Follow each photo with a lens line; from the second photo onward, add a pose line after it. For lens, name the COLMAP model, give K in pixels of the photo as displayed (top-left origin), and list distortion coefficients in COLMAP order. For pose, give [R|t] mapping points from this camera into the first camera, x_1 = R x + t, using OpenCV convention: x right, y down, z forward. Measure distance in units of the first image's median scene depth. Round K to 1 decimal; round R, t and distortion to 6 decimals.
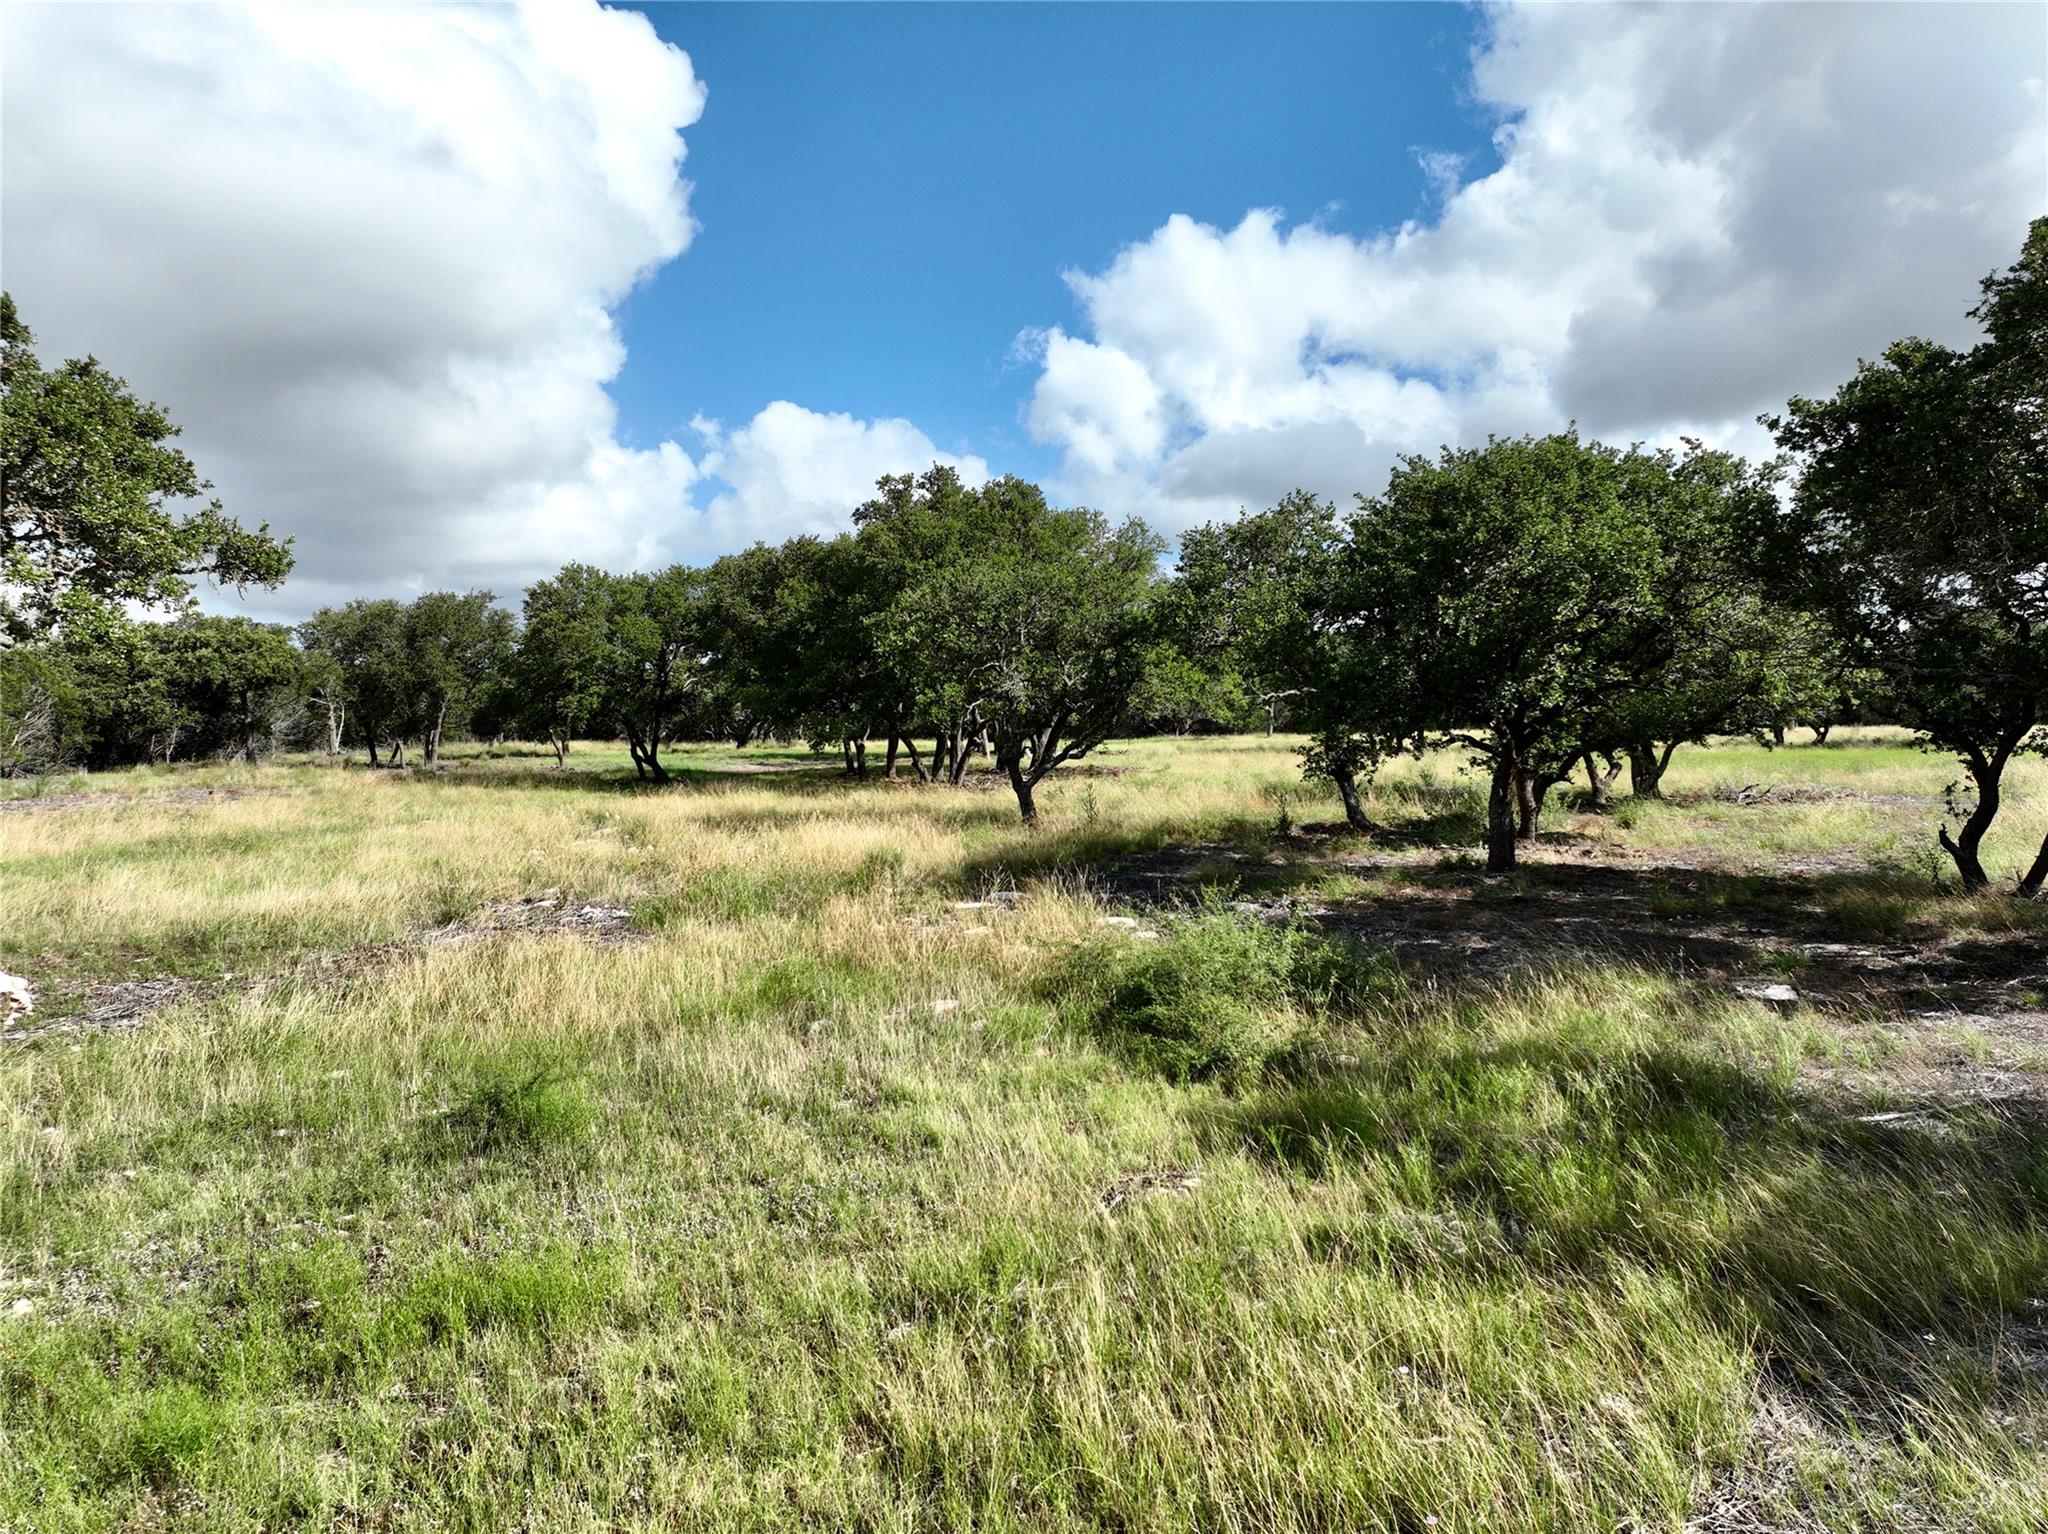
lens RADIAL K [[1419.3, 0, 1061.4], [0, 1419.3, 730.2], [0, 0, 1]] dist [0.010617, 0.005283]
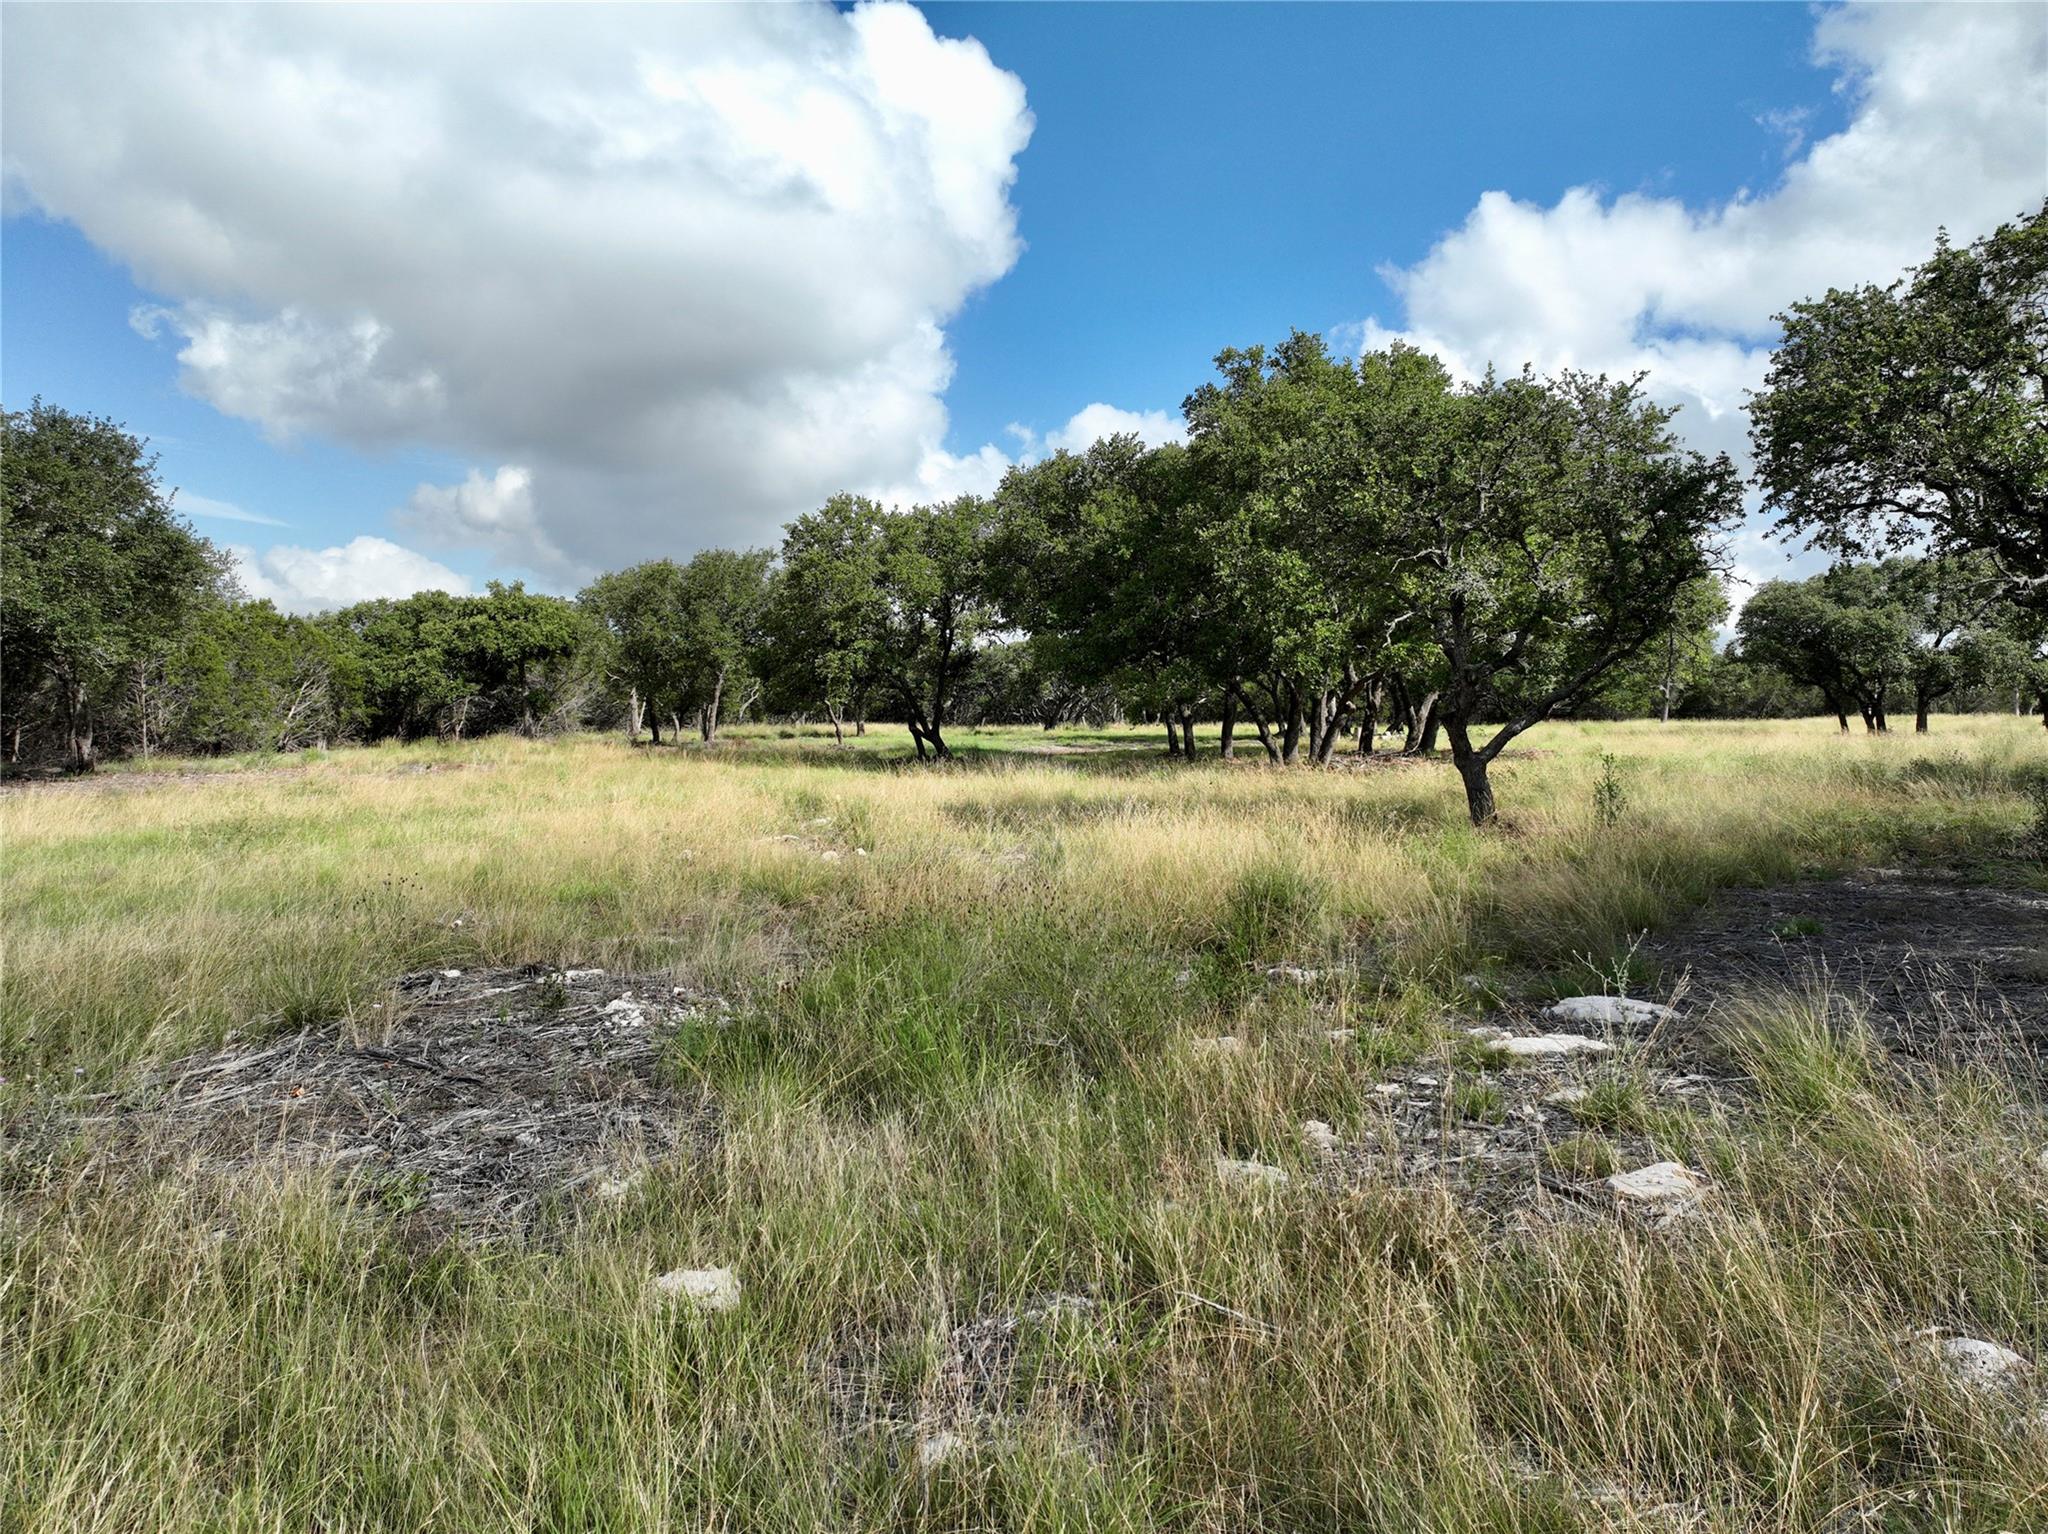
lens RADIAL K [[1419.3, 0, 1061.4], [0, 1419.3, 730.2], [0, 0, 1]] dist [0.010617, 0.005283]
pose [[0.975778, 0.004222, -0.218723, -0.046318], [-0.003313, 0.999984, 0.004524, 0.016799], [0.218739, -0.003690, 0.975776, 0.264410]]
